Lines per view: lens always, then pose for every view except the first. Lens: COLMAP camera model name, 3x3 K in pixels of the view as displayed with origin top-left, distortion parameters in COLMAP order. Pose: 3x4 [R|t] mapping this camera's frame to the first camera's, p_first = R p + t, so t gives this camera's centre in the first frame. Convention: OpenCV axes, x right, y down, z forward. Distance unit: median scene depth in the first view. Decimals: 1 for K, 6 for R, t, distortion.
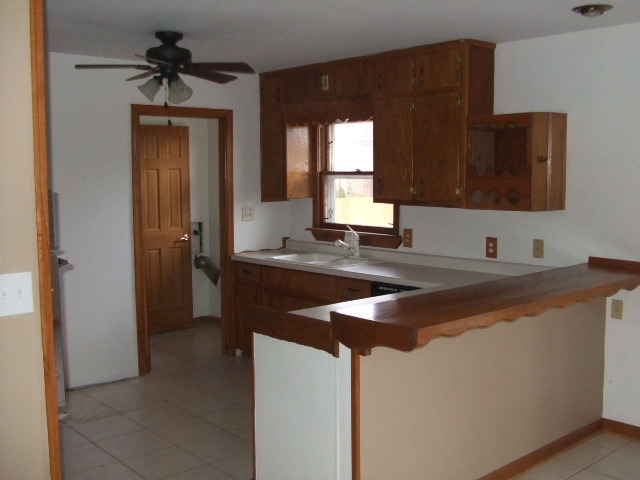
lens RADIAL K [[714.0, 0, 320.0], [0, 714.0, 240.0], [0, 0, 1]] dist [-0.132356, 0.185586]
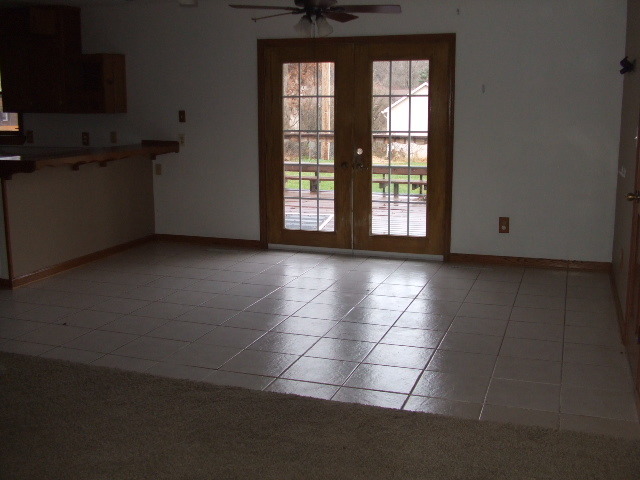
lens RADIAL K [[714.0, 0, 320.0], [0, 714.0, 240.0], [0, 0, 1]] dist [-0.132356, 0.185586]
pose [[0.873575, -0.080684, 0.479956, -0.073521], [0.037566, 0.994399, 0.098791, 0.099327], [-0.485238, -0.068271, 0.871713, -0.640085]]
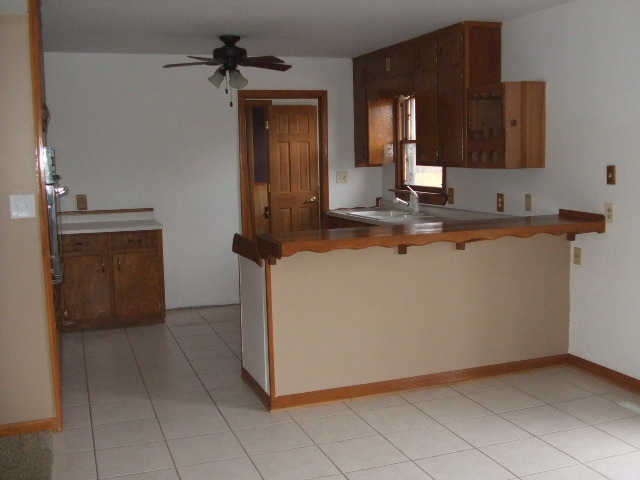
lens RADIAL K [[714.0, 0, 320.0], [0, 714.0, 240.0], [0, 0, 1]] dist [-0.132356, 0.185586]
pose [[0.929531, 0.028287, -0.367658, 0.390797], [-0.017586, 0.999319, 0.032424, 0.038692], [0.368325, -0.023673, 0.929396, -0.162796]]
